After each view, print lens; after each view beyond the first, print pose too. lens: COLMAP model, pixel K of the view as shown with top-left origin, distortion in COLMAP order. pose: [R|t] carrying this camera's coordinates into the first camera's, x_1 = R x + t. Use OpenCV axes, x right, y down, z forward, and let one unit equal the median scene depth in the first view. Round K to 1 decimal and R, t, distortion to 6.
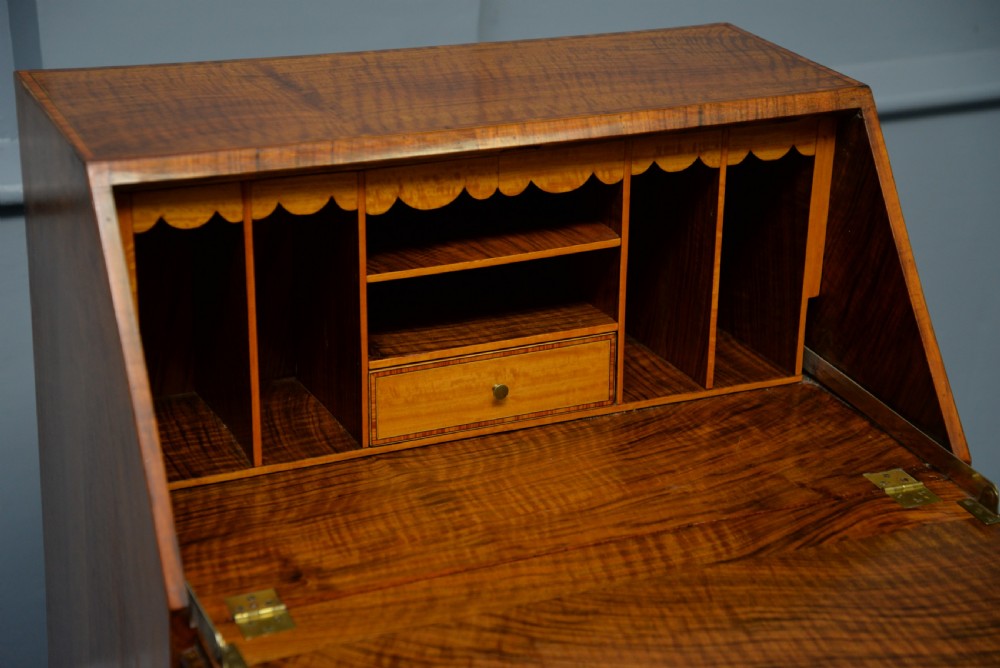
lens RADIAL K [[1898.7, 0, 495.8], [0, 1898.7, 338.8], [0, 0, 1]] dist [0.490853, 0.000000]
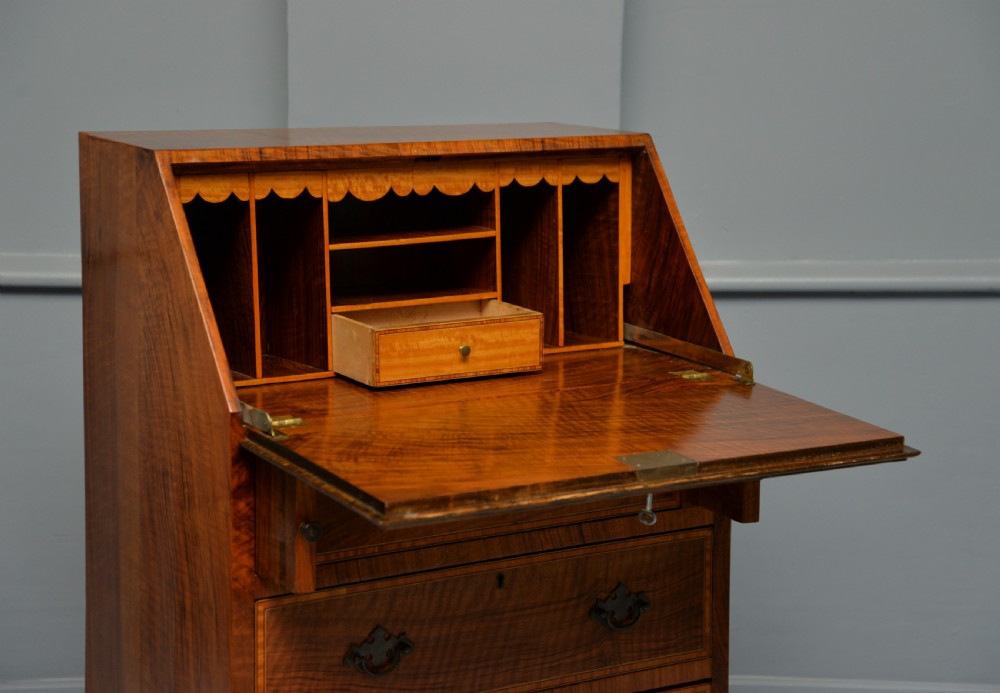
lens RADIAL K [[2074.5, 0, 506.4], [0, 2074.5, 330.8], [0, 0, 1]] dist [0.459678, 0.000000]
pose [[0.992196, -0.044516, 0.116468, -0.118585], [0.070423, 0.970914, -0.228838, 0.397663], [-0.102893, 0.235255, 0.966472, -0.540726]]
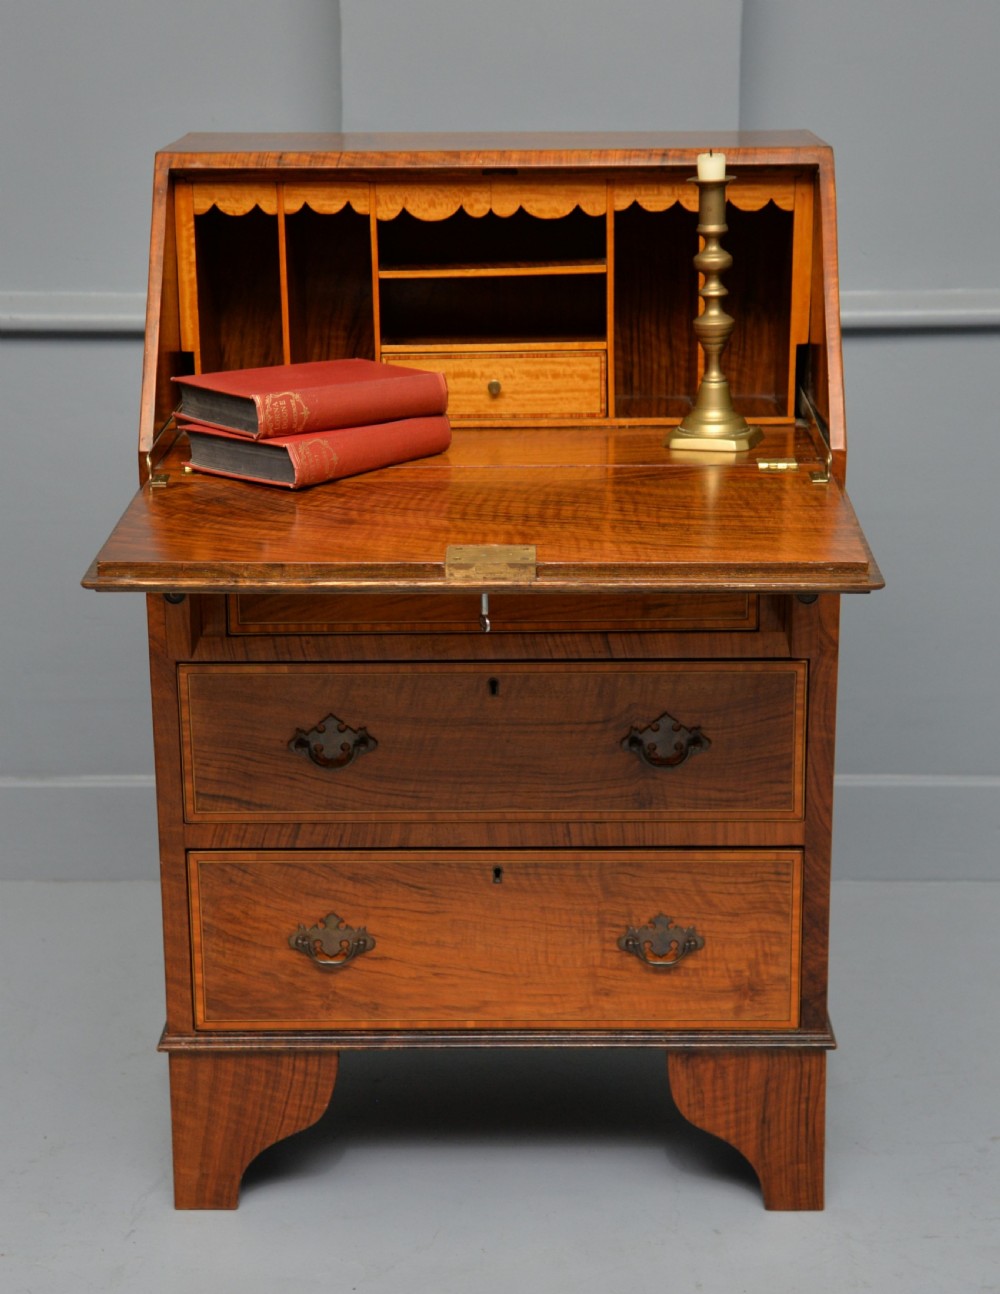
lens RADIAL K [[2500.6, 0, 487.8], [0, 2500.6, 681.5], [0, 0, 1]] dist [0.127024, 0.000000]
pose [[0.901414, 0.081208, -0.425273, 0.699727], [-0.133090, 0.986666, -0.093690, 0.366827], [0.411994, 0.141053, 0.900203, -0.407373]]
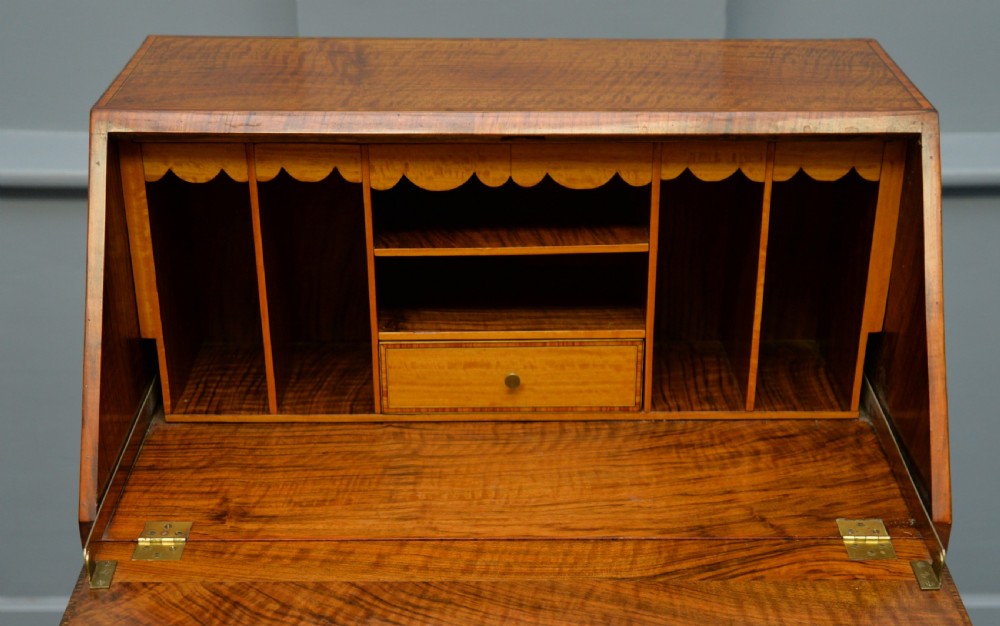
lens RADIAL K [[1553.7, 0, 502.7], [0, 1553.7, 500.2], [0, 0, 1]] dist [0.072792, 0.000000]
pose [[0.914043, 0.174125, -0.366341, 0.322029], [-0.132912, 0.981881, 0.135073, -0.021808], [0.383222, -0.074772, 0.920625, 0.225641]]
